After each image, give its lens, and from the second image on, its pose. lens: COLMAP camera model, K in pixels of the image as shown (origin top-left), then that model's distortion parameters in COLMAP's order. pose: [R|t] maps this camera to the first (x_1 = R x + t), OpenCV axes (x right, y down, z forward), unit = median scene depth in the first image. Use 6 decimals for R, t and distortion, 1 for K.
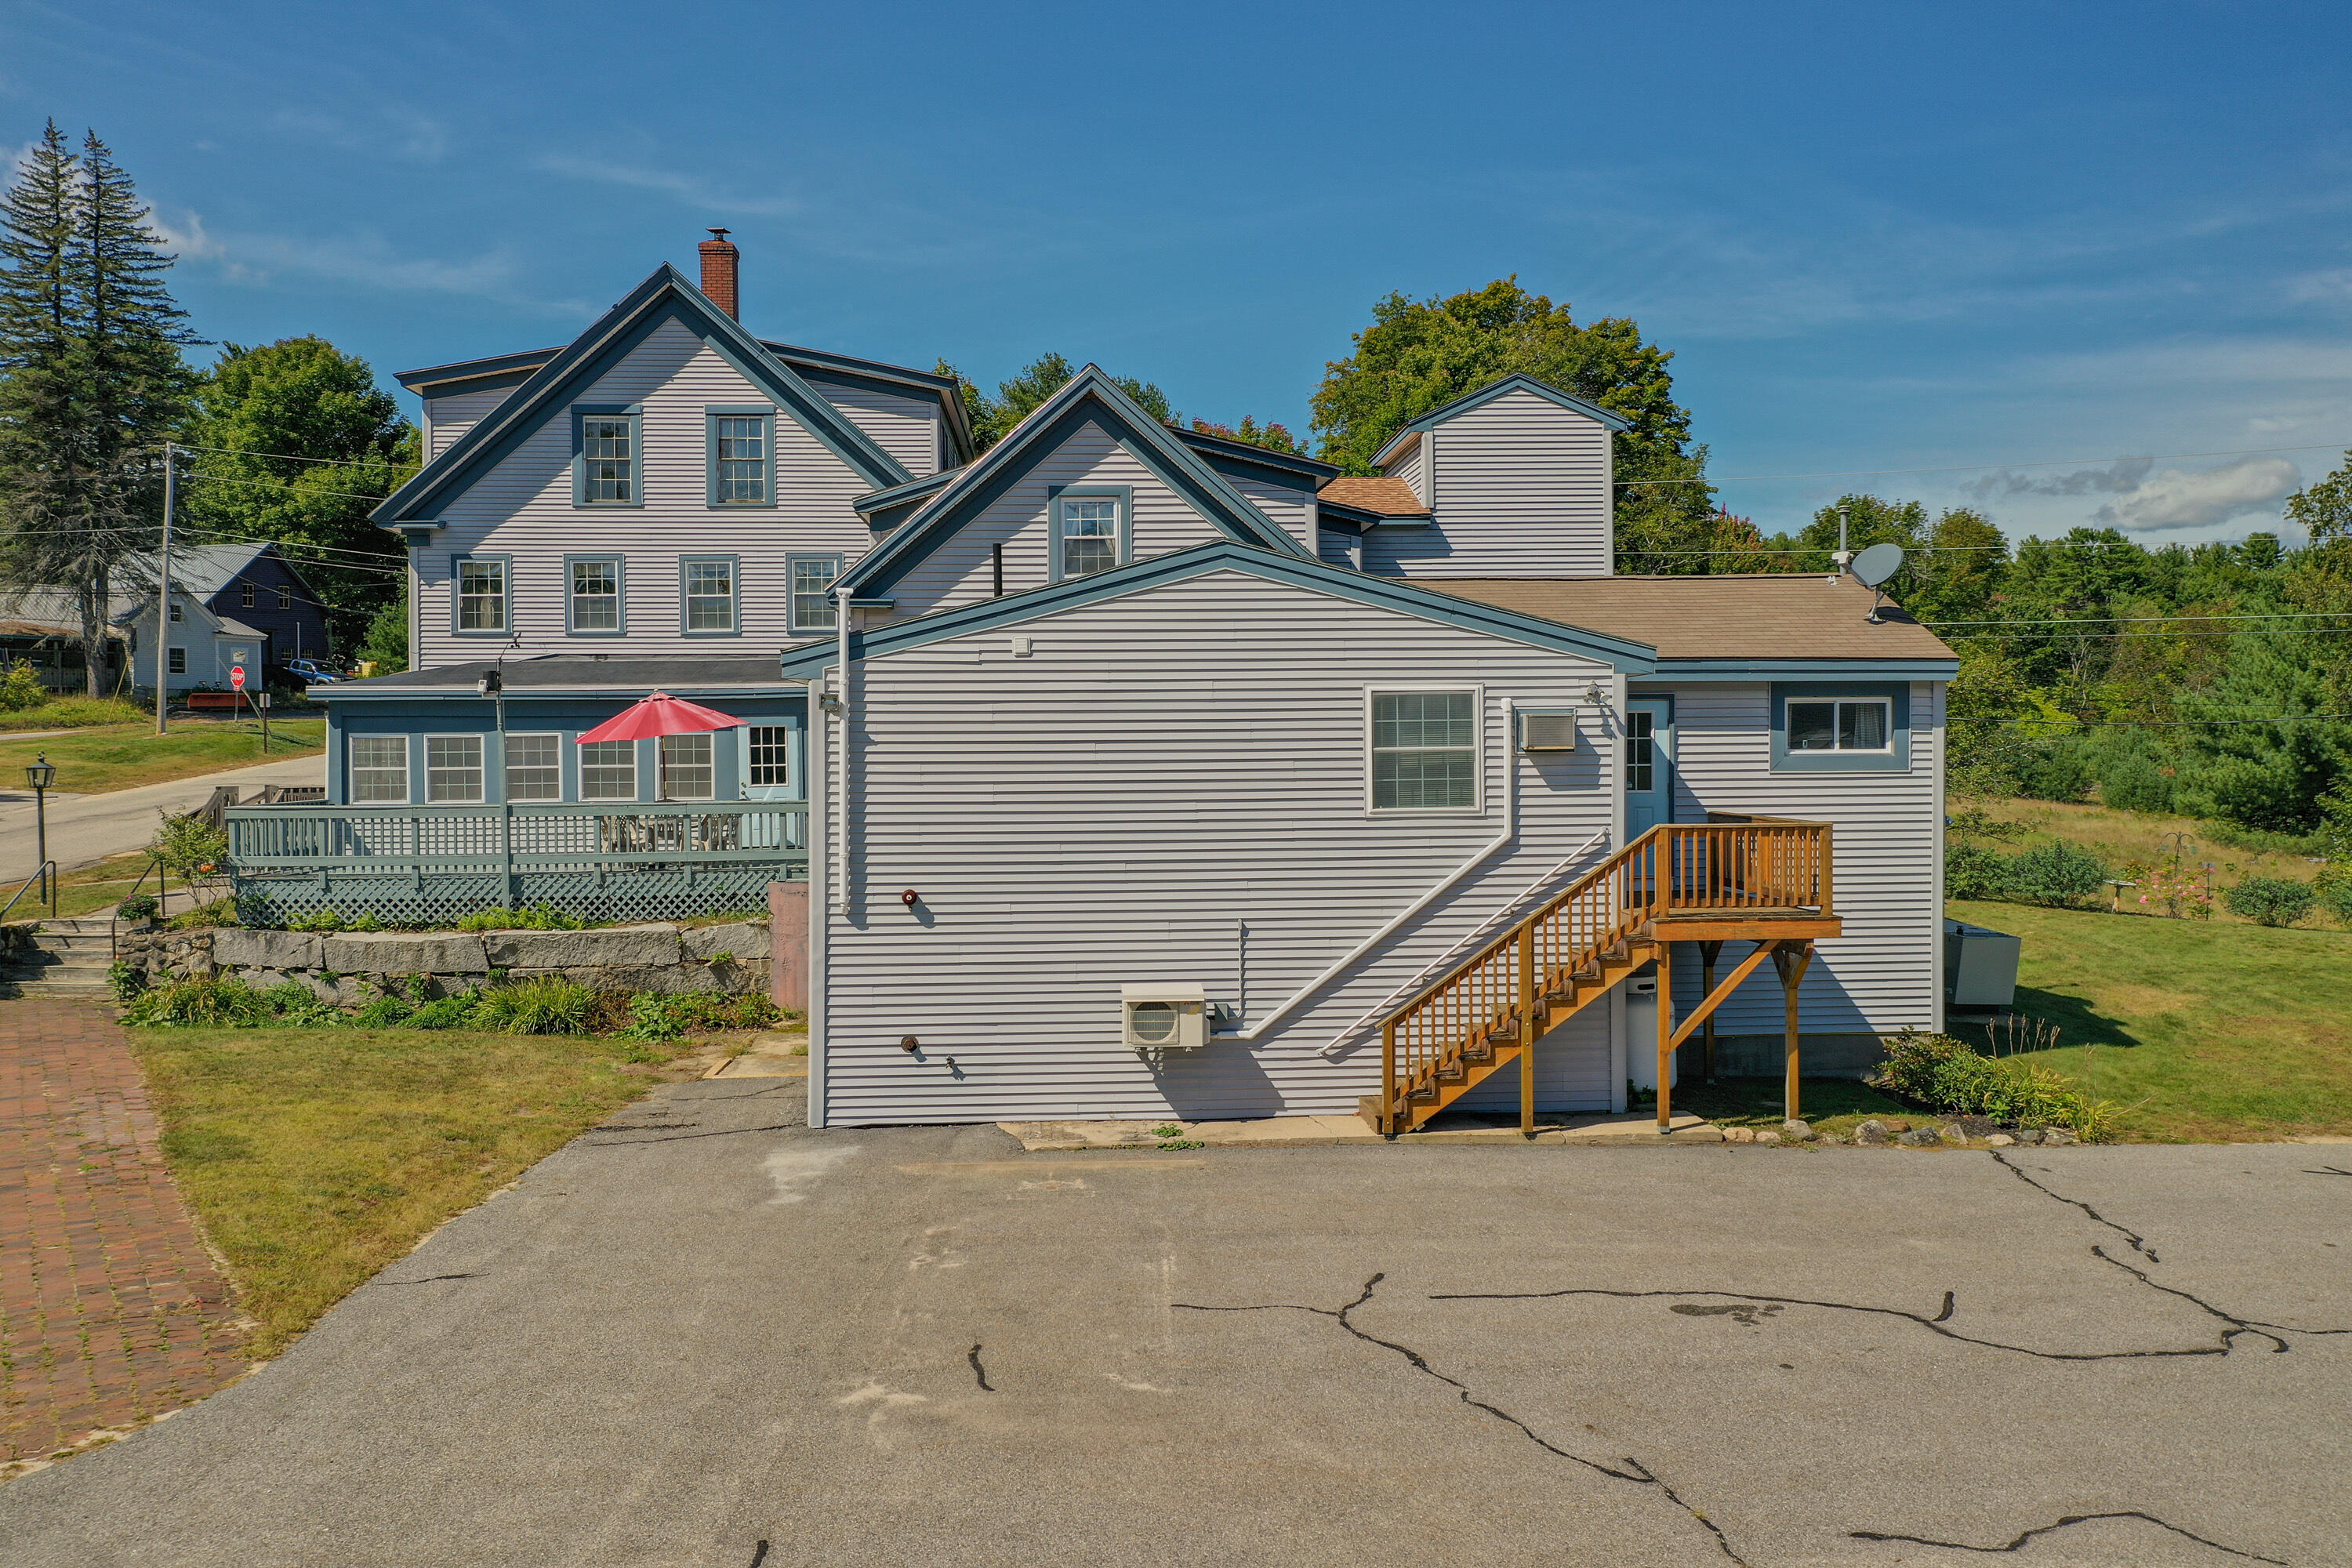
lens RADIAL K [[1853.4, 0, 1176.0], [0, 1853.4, 784.0], [0, 0, 1]] dist [0.011283, 0.005290]
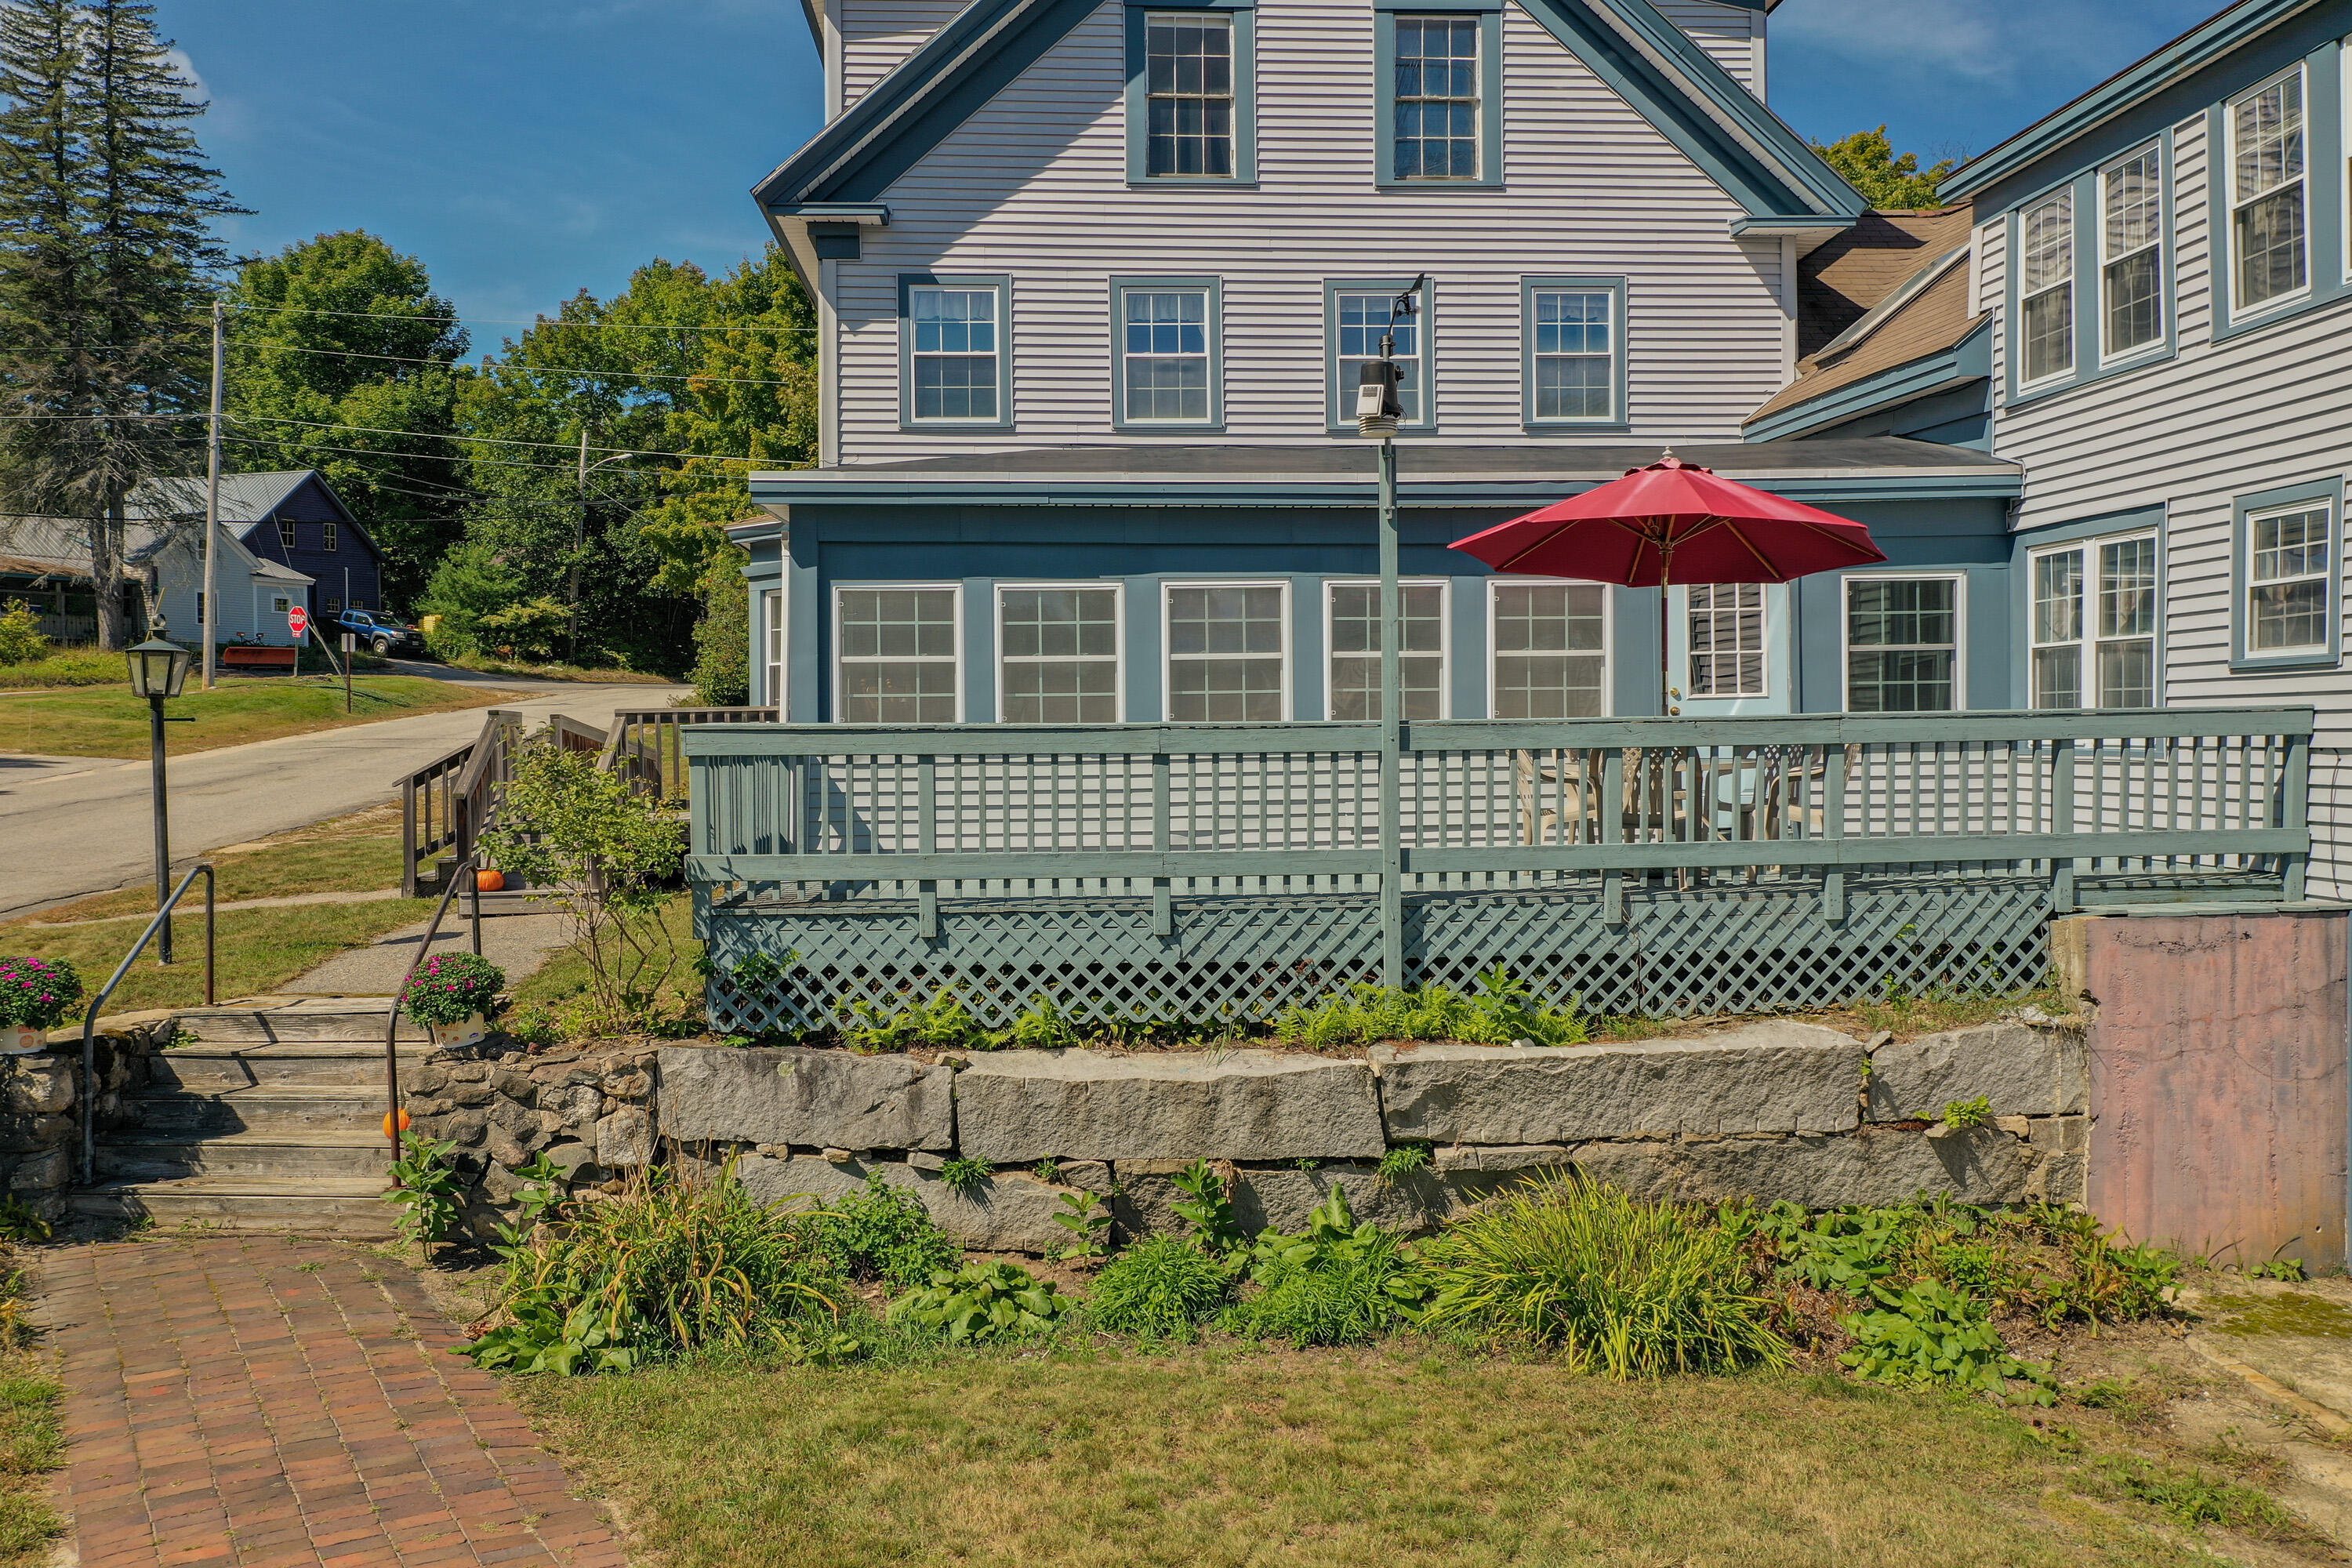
lens RADIAL K [[1867.3, 0, 1170.8], [0, 1867.3, 770.2], [0, 0, 1]] dist [0.010258, 0.005789]
pose [[0.999975, -0.003057, 0.006387, -0.405060], [0.003073, 0.999992, -0.002497, 0.022467], [-0.006379, 0.002517, 0.999976, 0.603678]]
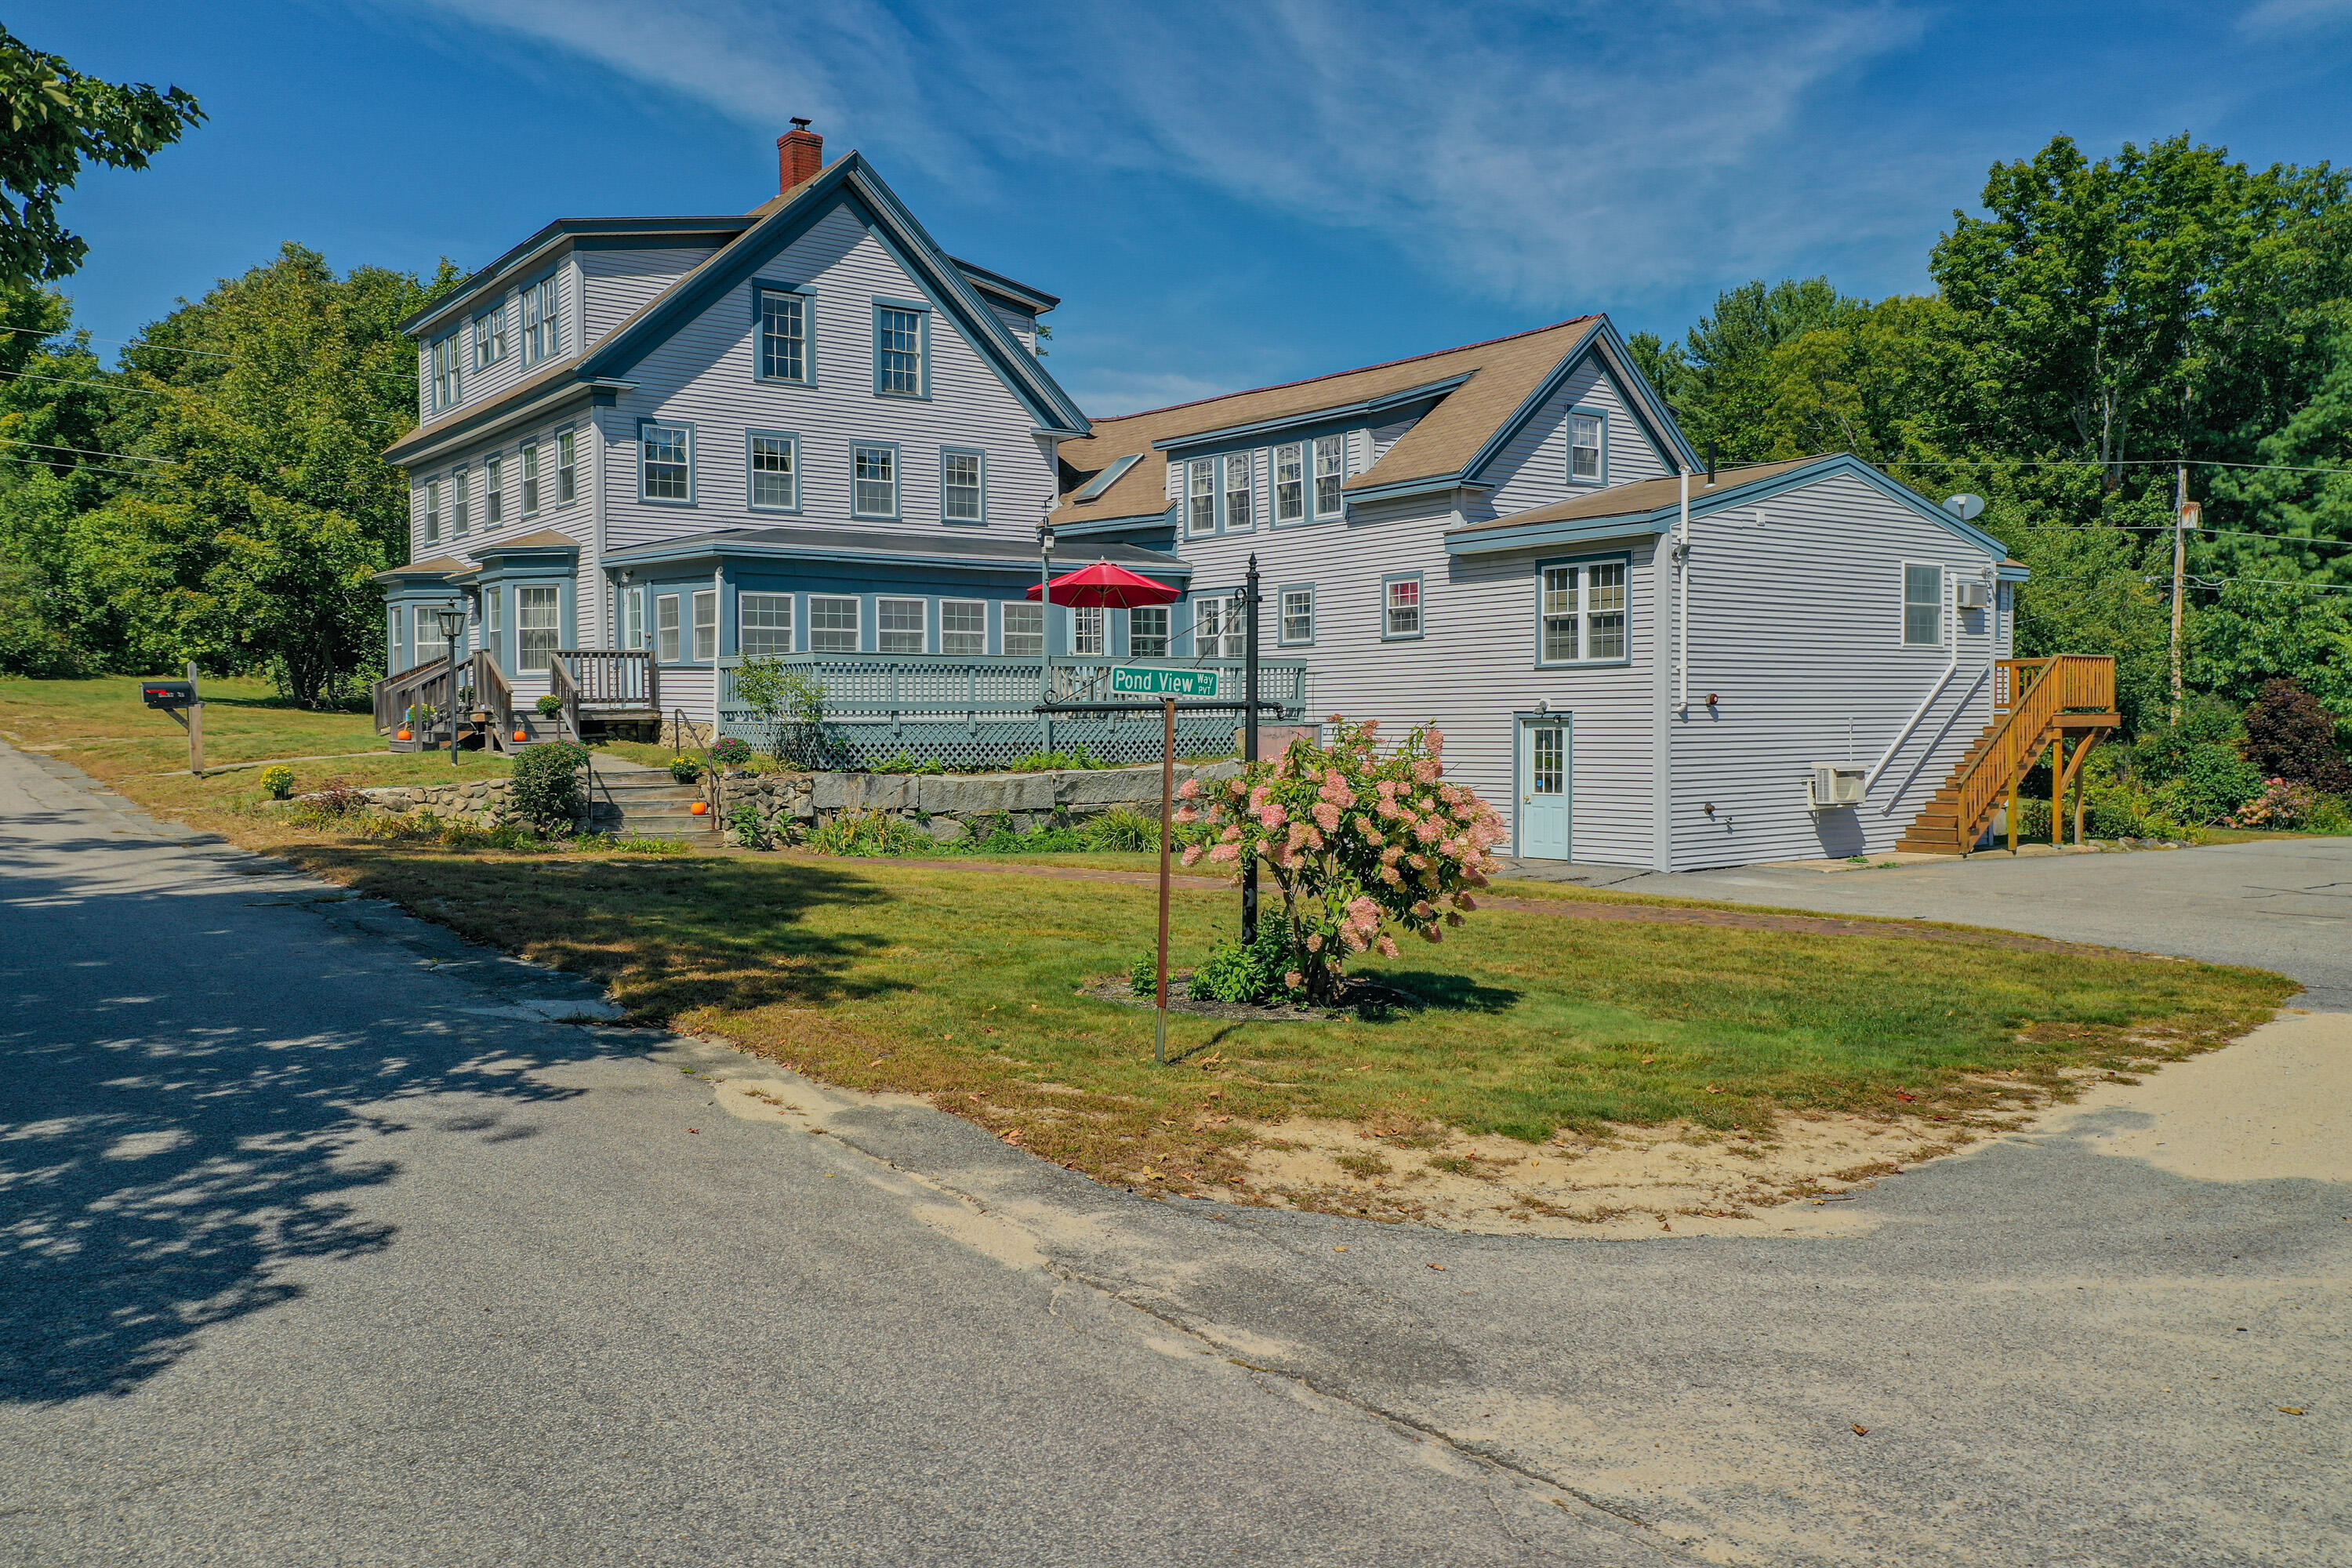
lens RADIAL K [[1837.8, 0, 1176.0], [0, 1837.8, 784.0], [0, 0, 1]] dist [0.003929, -0.000029]
pose [[0.831572, -0.017483, 0.555142, -0.877850], [0.013624, 0.999846, 0.011081, 0.074316], [-0.555250, -0.001652, 0.831682, 0.075692]]
